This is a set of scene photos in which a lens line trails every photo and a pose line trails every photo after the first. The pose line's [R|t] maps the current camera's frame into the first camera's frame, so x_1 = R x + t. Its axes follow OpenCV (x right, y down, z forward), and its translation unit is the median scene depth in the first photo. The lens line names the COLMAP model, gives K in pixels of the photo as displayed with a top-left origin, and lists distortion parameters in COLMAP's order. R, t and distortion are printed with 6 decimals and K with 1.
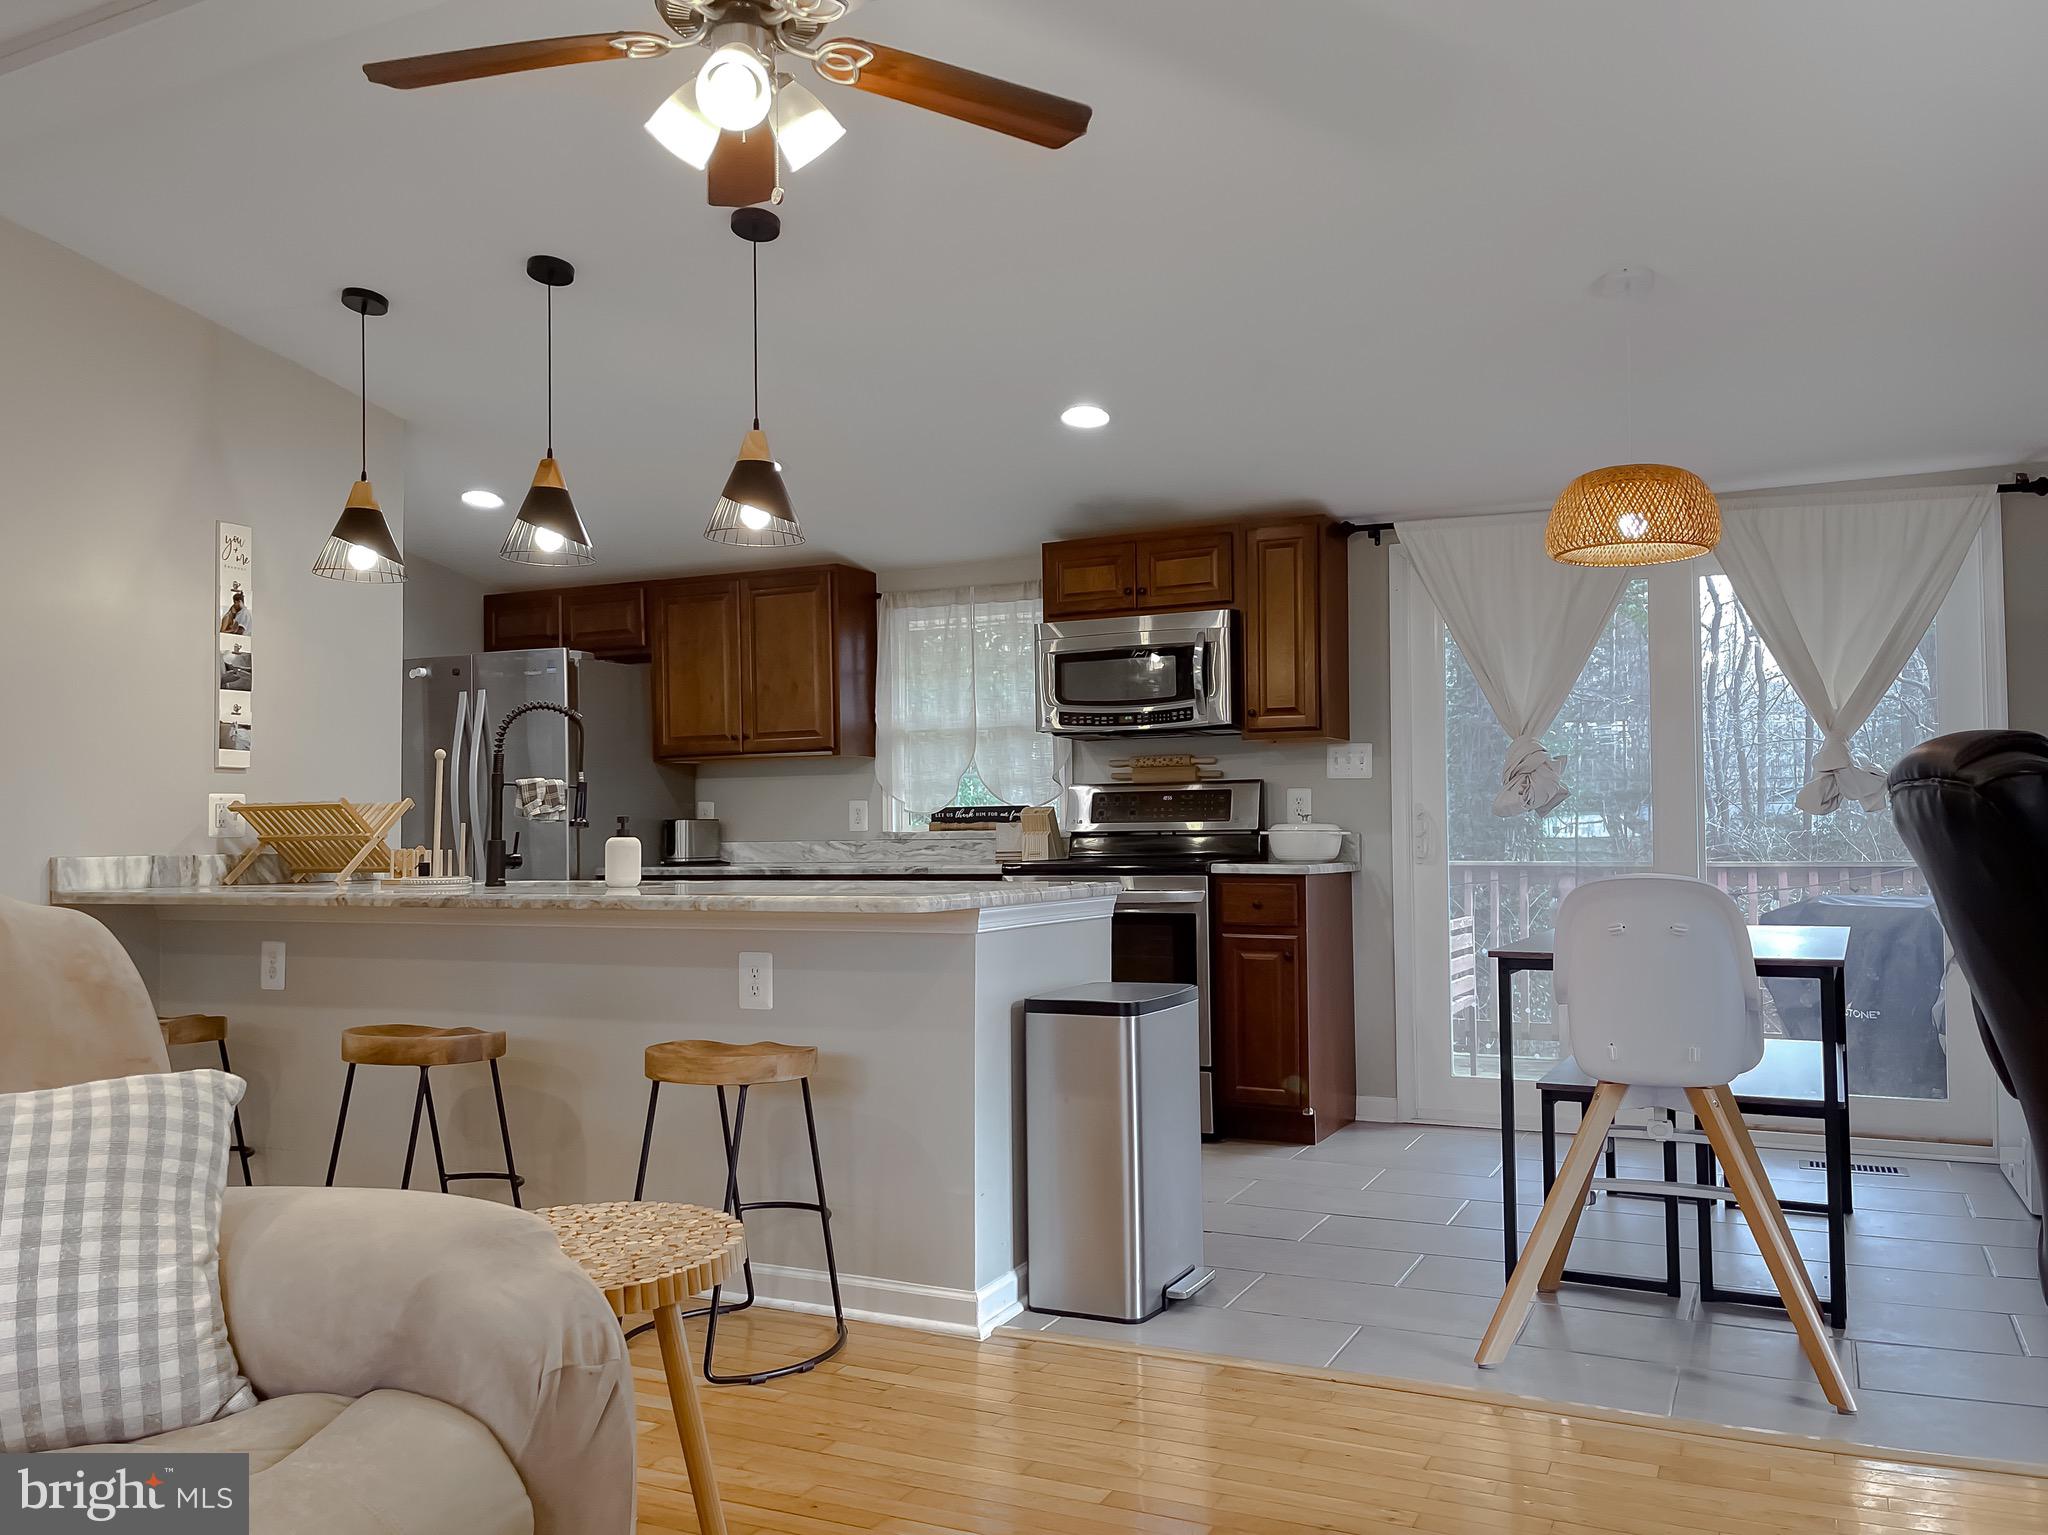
lens RADIAL K [[1599.7, 0, 1037.2], [0, 1599.7, 784.1], [0, 0, 1]] dist [0.104084, -0.201001]
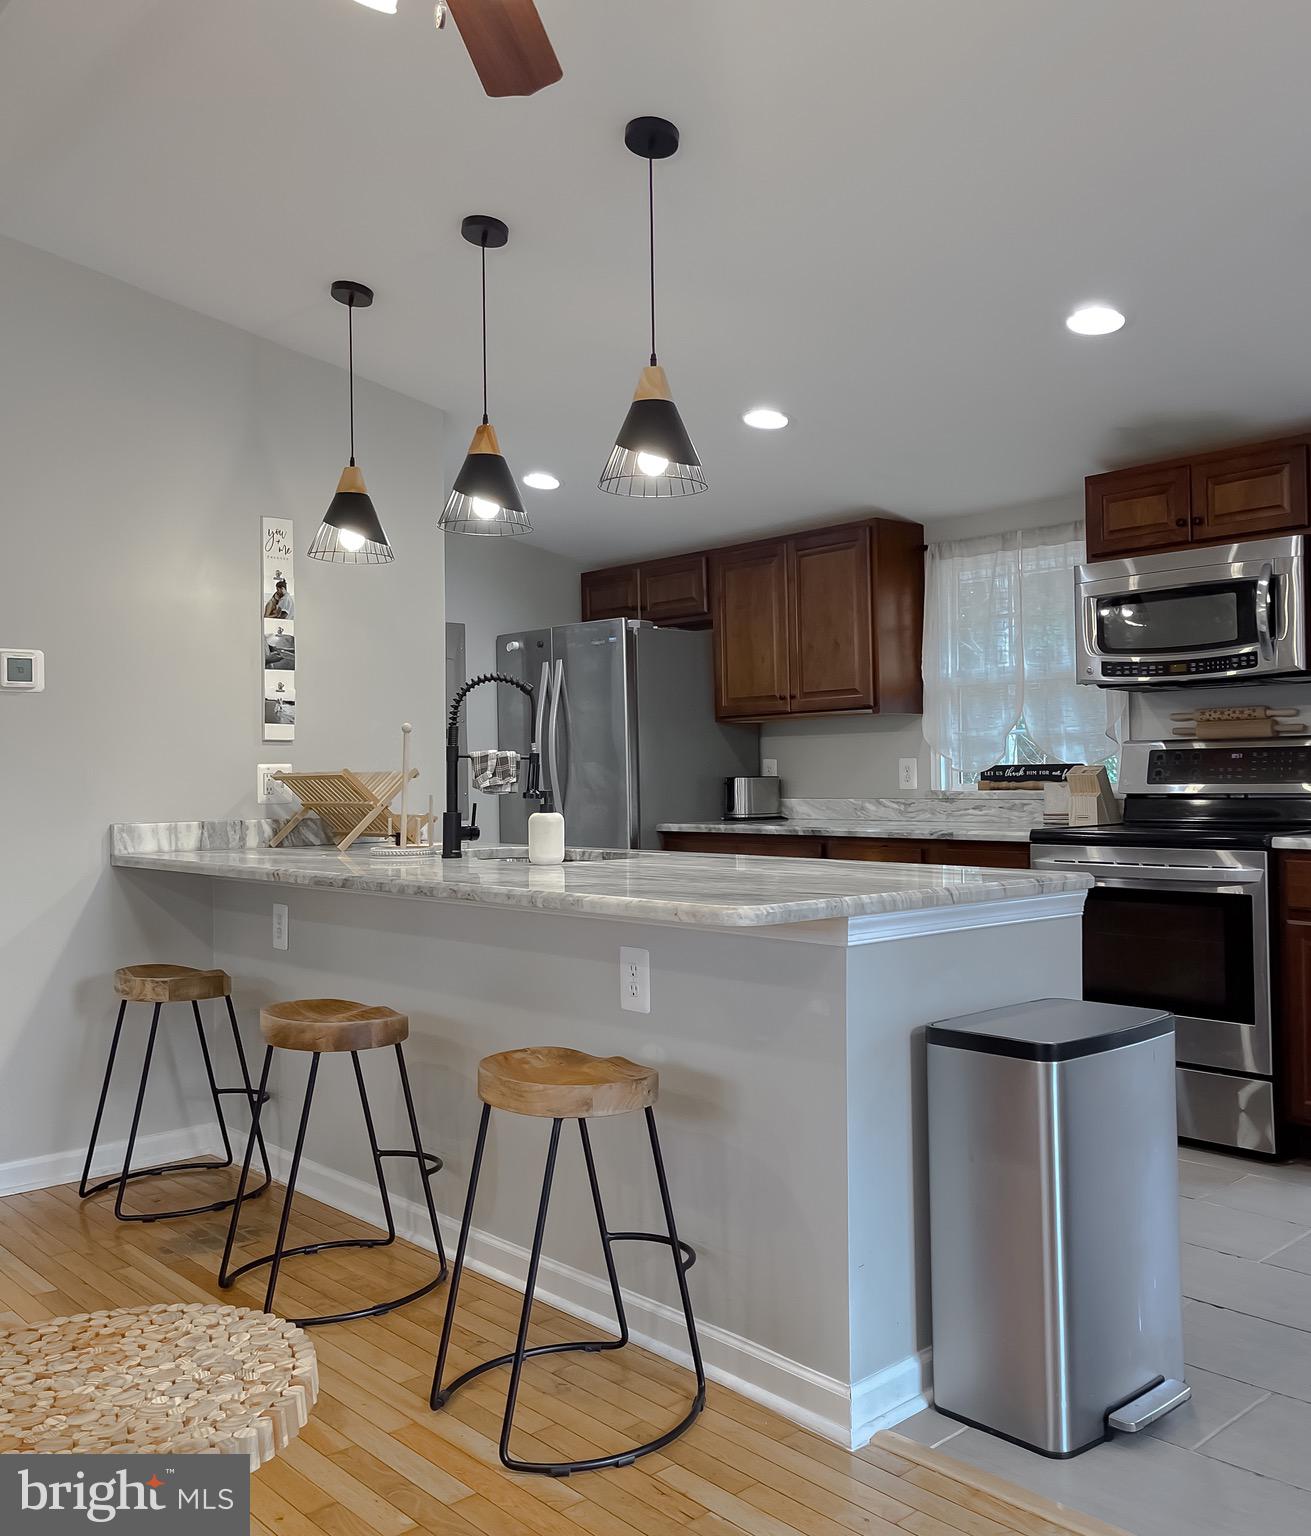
lens RADIAL K [[1375.1, 0, 669.5], [0, 1375.1, 755.4], [0, 0, 1]] dist [0.030411, -0.018889]
pose [[0.925345, -0.006911, -0.379063, 0.086303], [0.014954, 0.999721, 0.018277, -0.010726], [0.378831, -0.022581, 0.925190, 0.194965]]
